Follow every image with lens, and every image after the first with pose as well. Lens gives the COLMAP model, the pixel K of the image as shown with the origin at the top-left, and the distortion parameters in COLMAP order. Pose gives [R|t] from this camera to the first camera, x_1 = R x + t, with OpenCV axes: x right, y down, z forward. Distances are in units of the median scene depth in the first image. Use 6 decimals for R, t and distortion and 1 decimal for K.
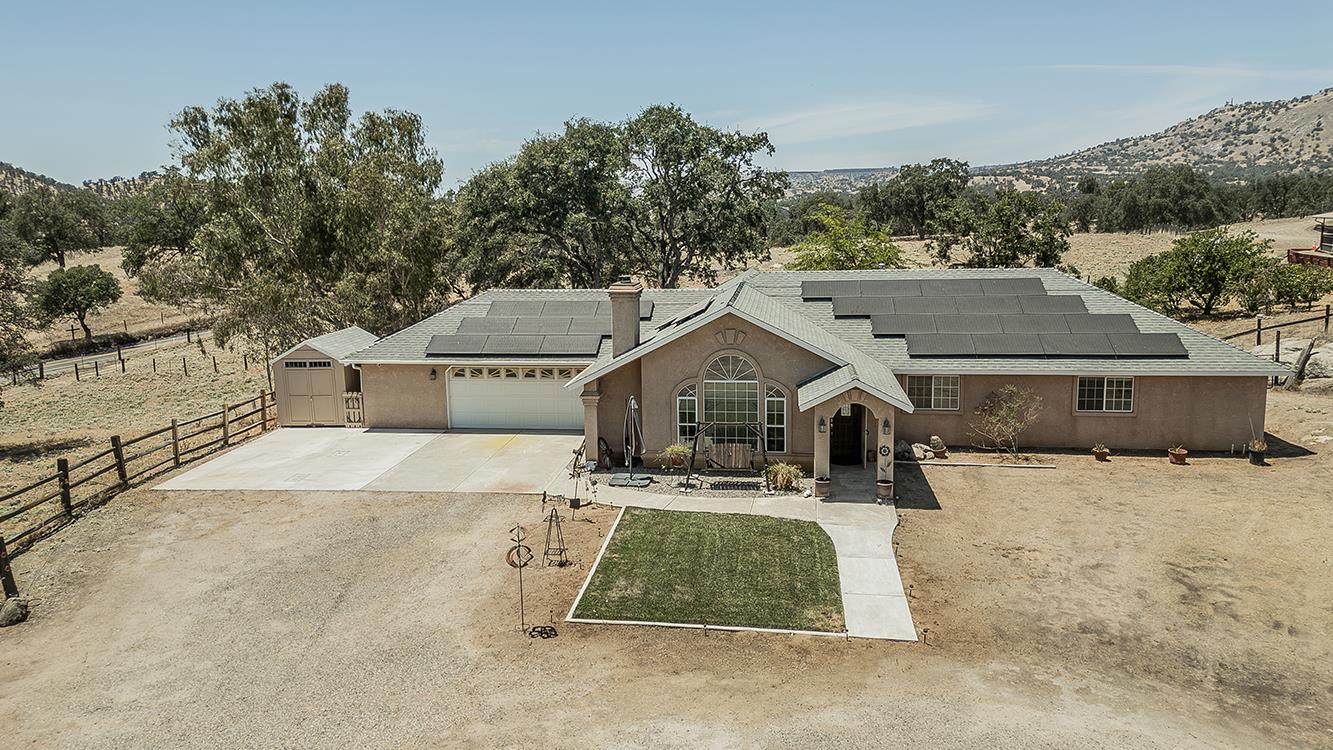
lens RADIAL K [[943.6, 0, 663.8], [0, 943.6, 356.7], [0, 0, 1]] dist [0.072896, -0.042705]
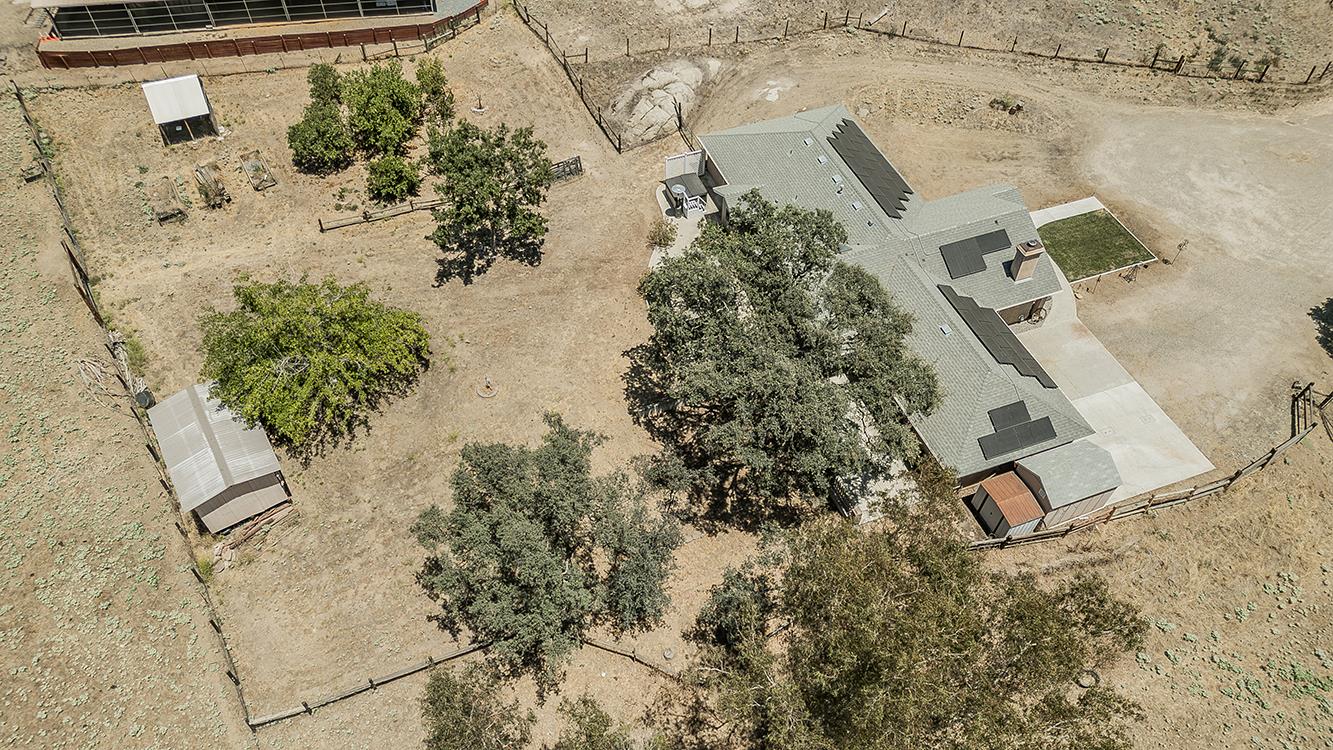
lens RADIAL K [[931.6, 0, 663.8], [0, 931.6, 371.8], [0, 0, 1]] dist [0.074249, -0.041023]
pose [[-0.468584, -0.666660, 0.579650, -1.099073], [0.142953, 0.590276, 0.794442, -1.760520], [-0.871776, 0.455126, -0.181293, 2.448112]]
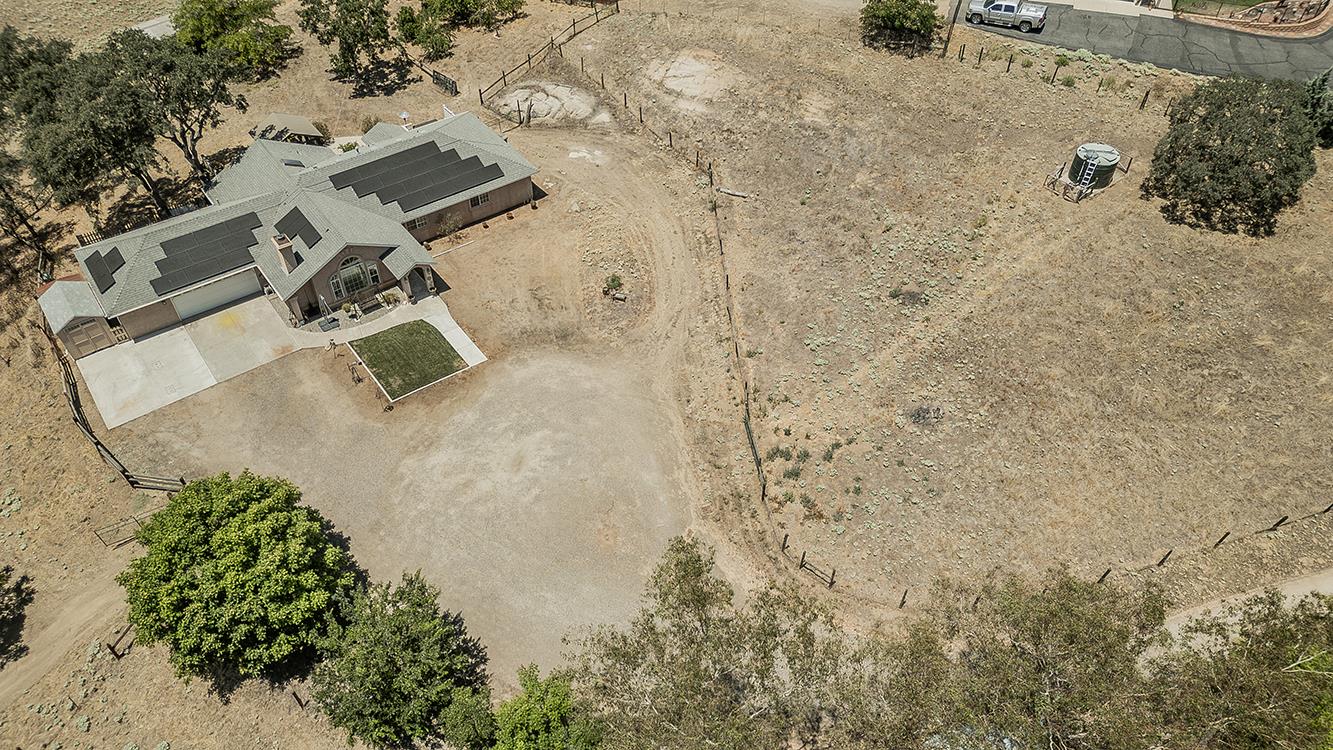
lens RADIAL K [[920.0, 0, 663.8], [0, 920.0, 382.3], [0, 0, 1]] dist [0.073090, -0.041183]
pose [[0.713598, -0.481501, 0.508857, -0.749378], [0.092639, 0.784840, 0.612735, -1.193106], [-0.694404, -0.390106, 0.604666, -1.113265]]
